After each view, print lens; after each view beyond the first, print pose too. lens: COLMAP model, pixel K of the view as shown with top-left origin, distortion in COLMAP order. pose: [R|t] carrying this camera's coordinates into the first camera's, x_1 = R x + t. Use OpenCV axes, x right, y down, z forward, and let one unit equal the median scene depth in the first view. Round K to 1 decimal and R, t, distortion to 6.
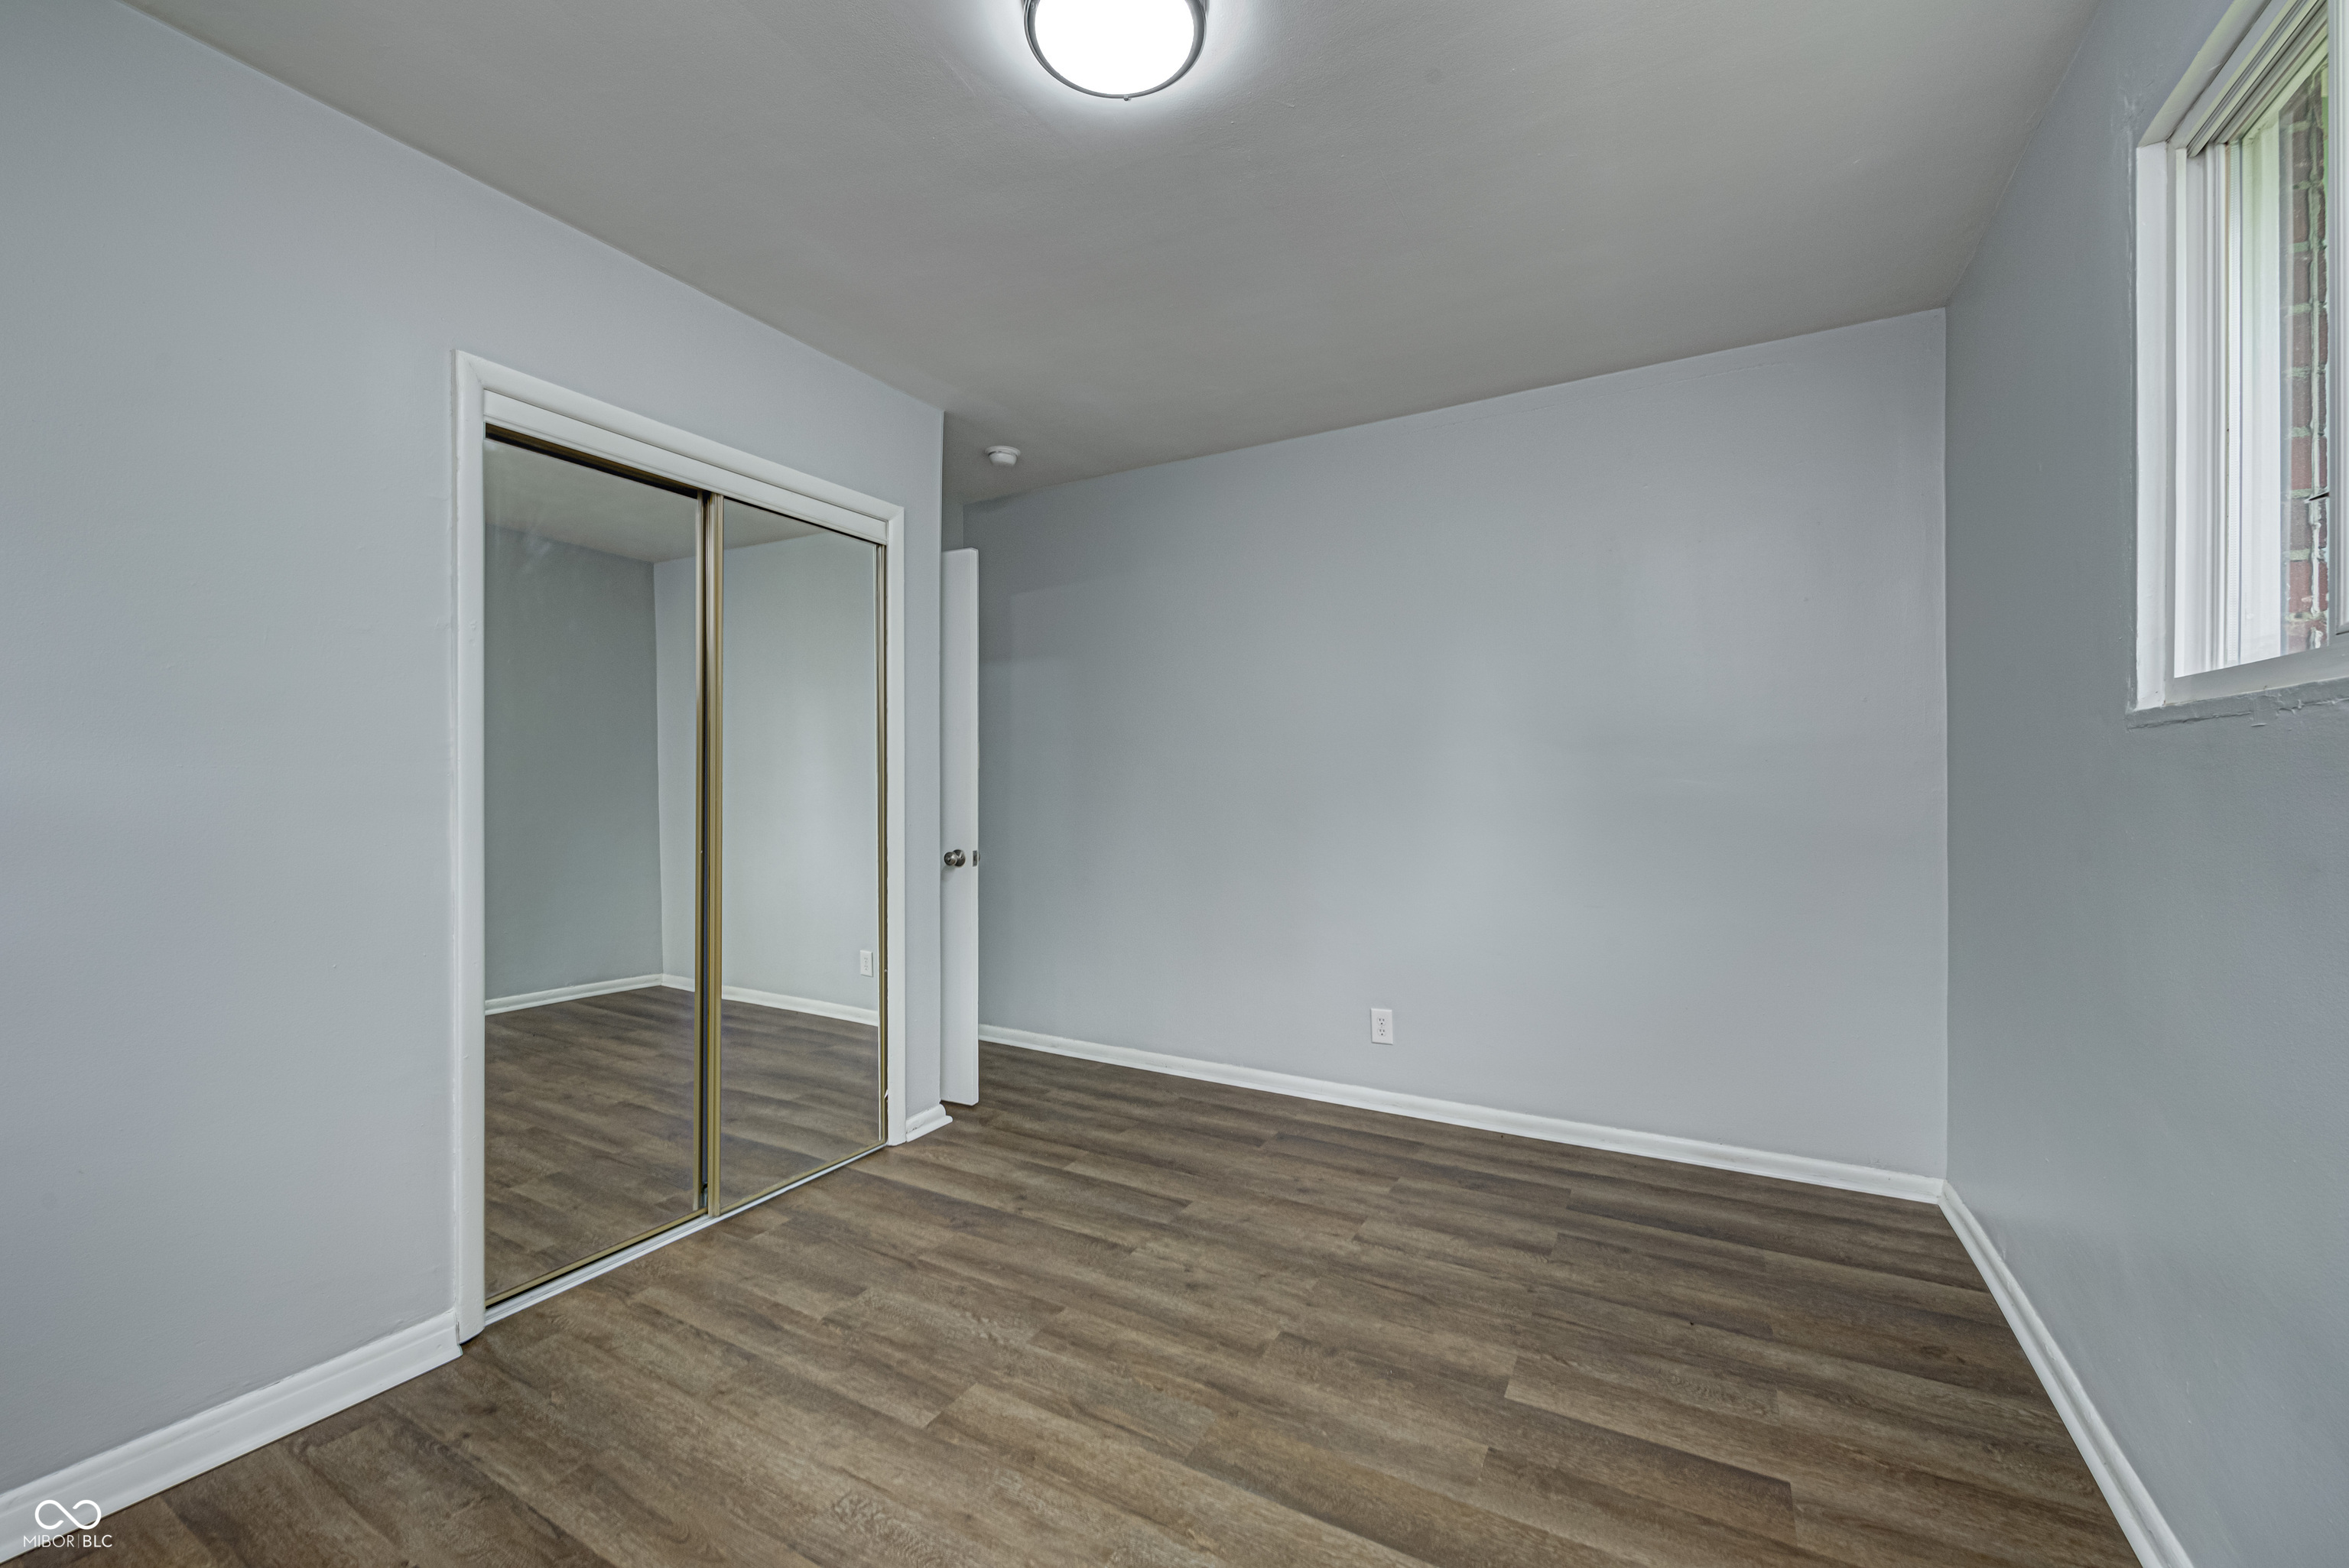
lens RADIAL K [[931.8, 0, 1177.5], [0, 931.8, 785.2], [0, 0, 1]] dist [0.000088, -0.002449]
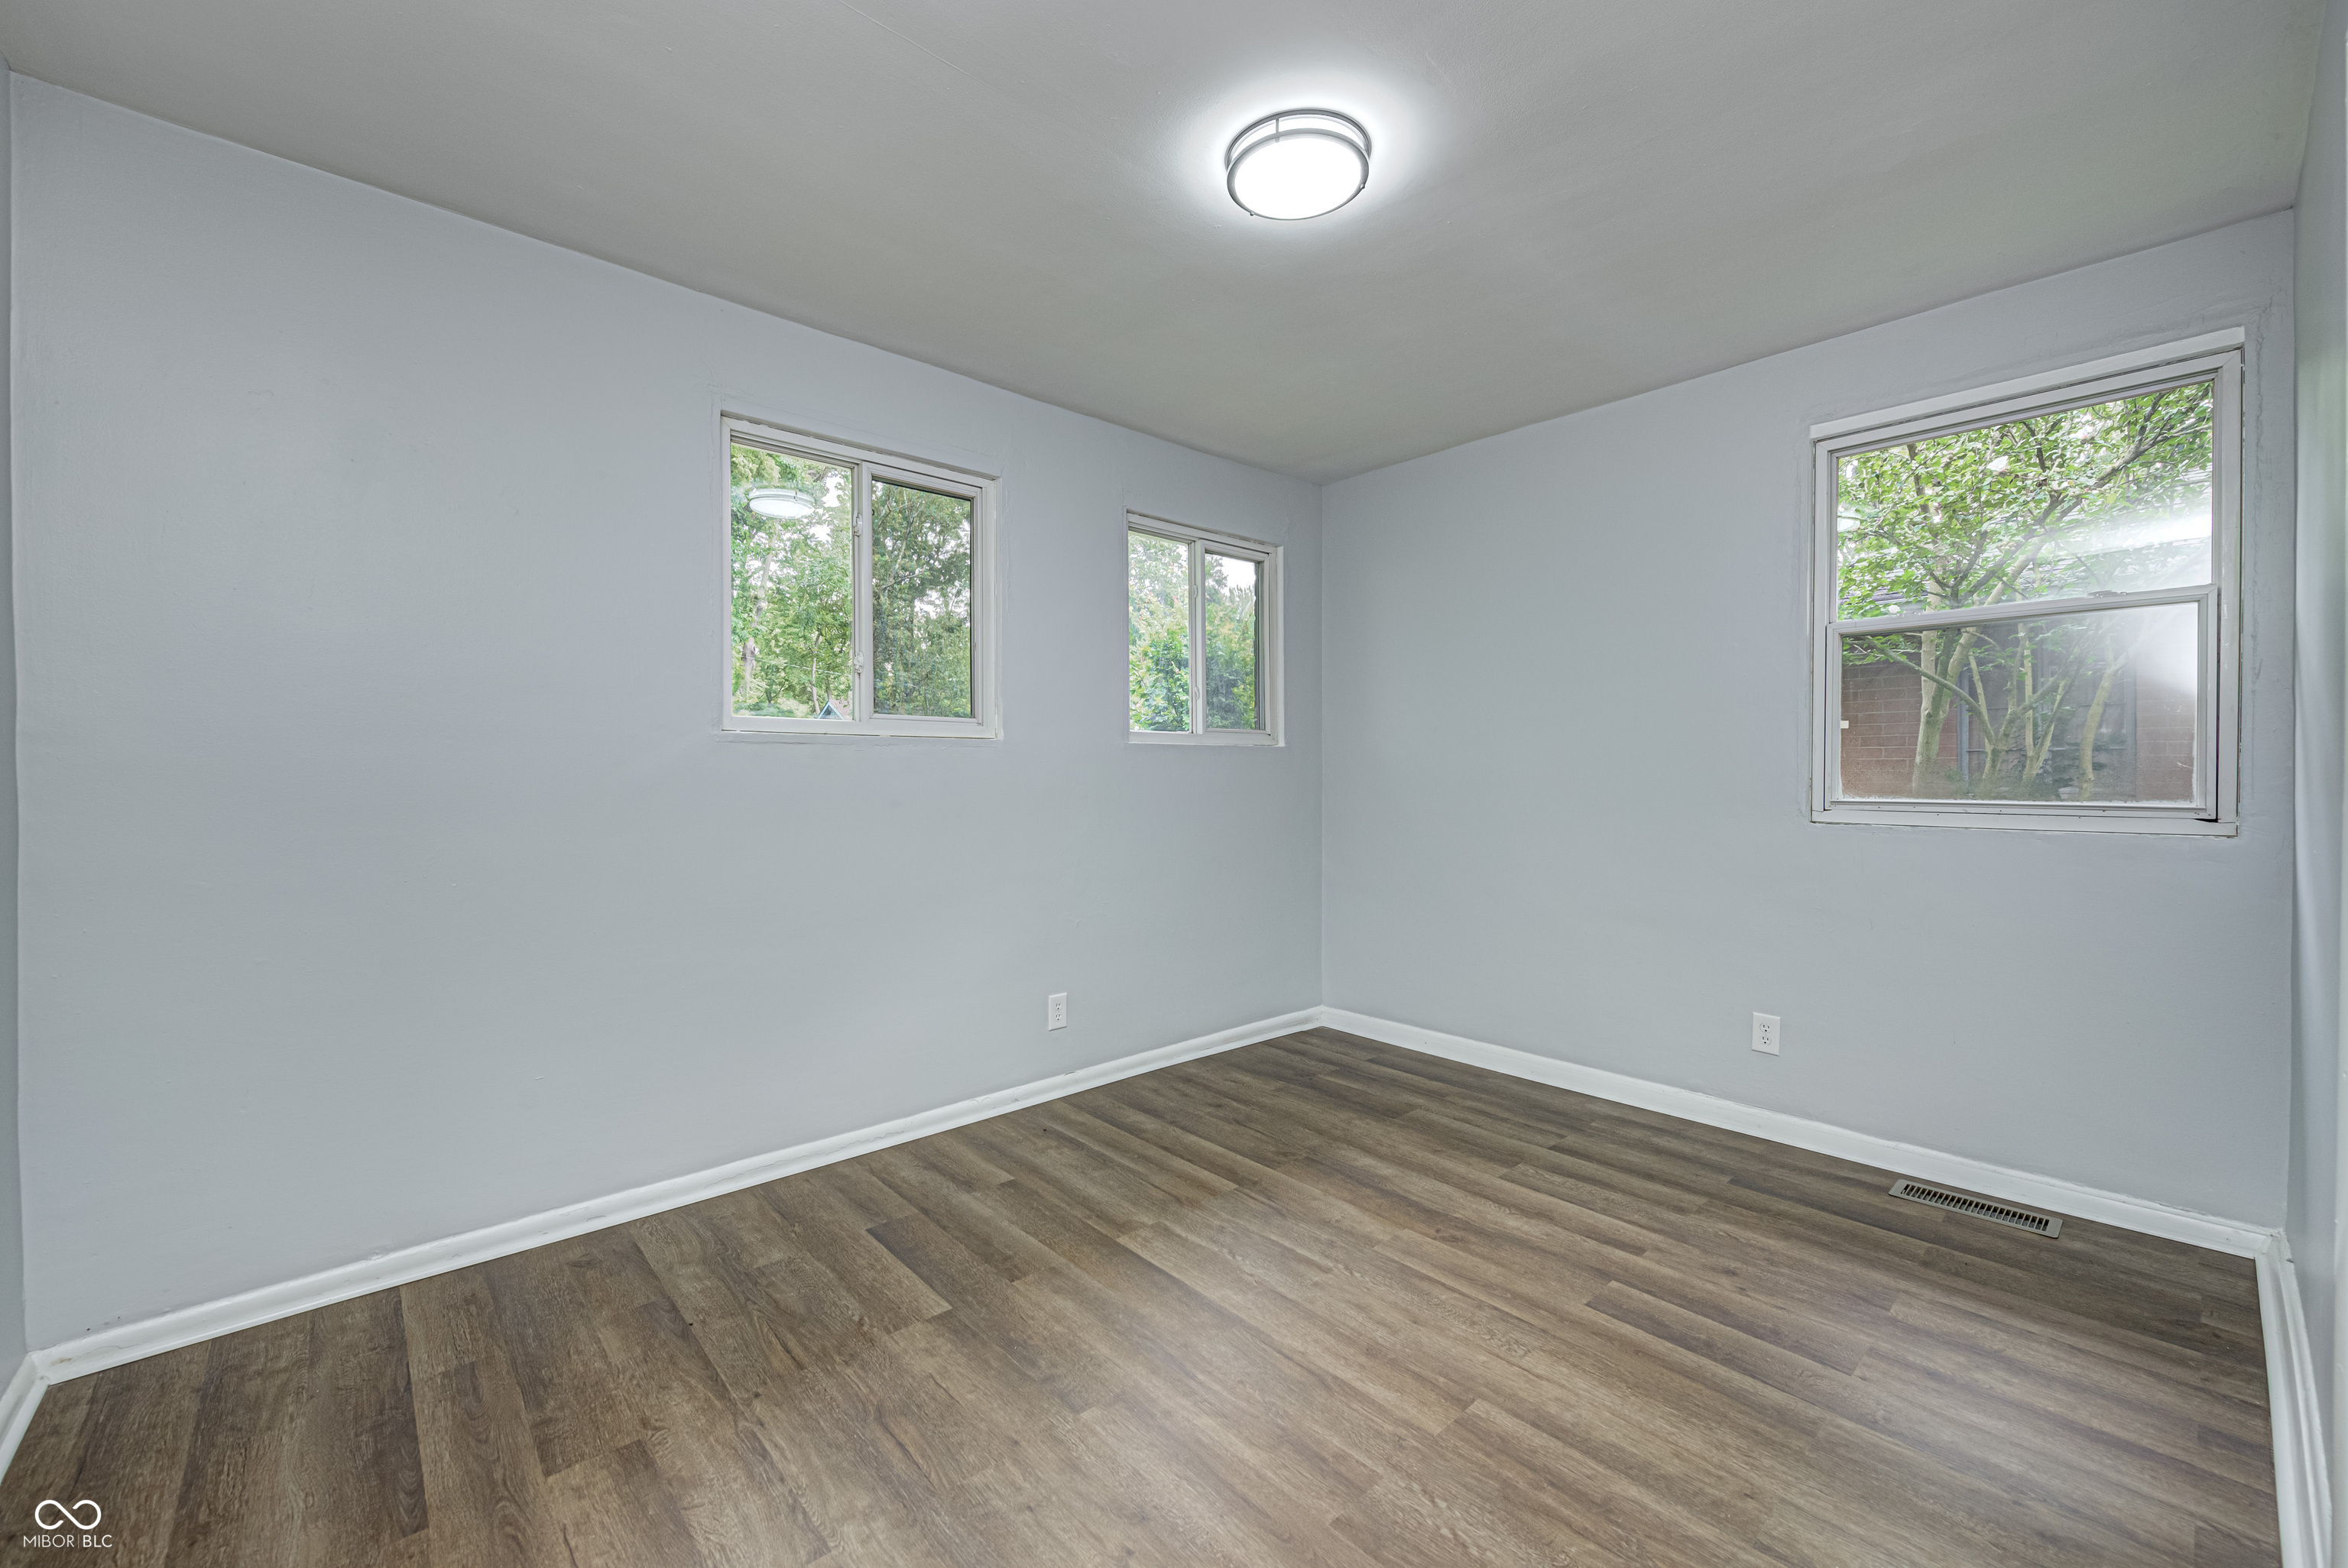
lens RADIAL K [[931.3, 0, 1171.9], [0, 931.3, 778.2], [0, 0, 1]] dist [0.000088, -0.002449]
pose [[-0.946370, 0.001640, 0.323080, -0.270113], [0.003786, 0.999975, 0.006016, 0.000737], [-0.323062, 0.006917, -0.946353, 1.954223]]
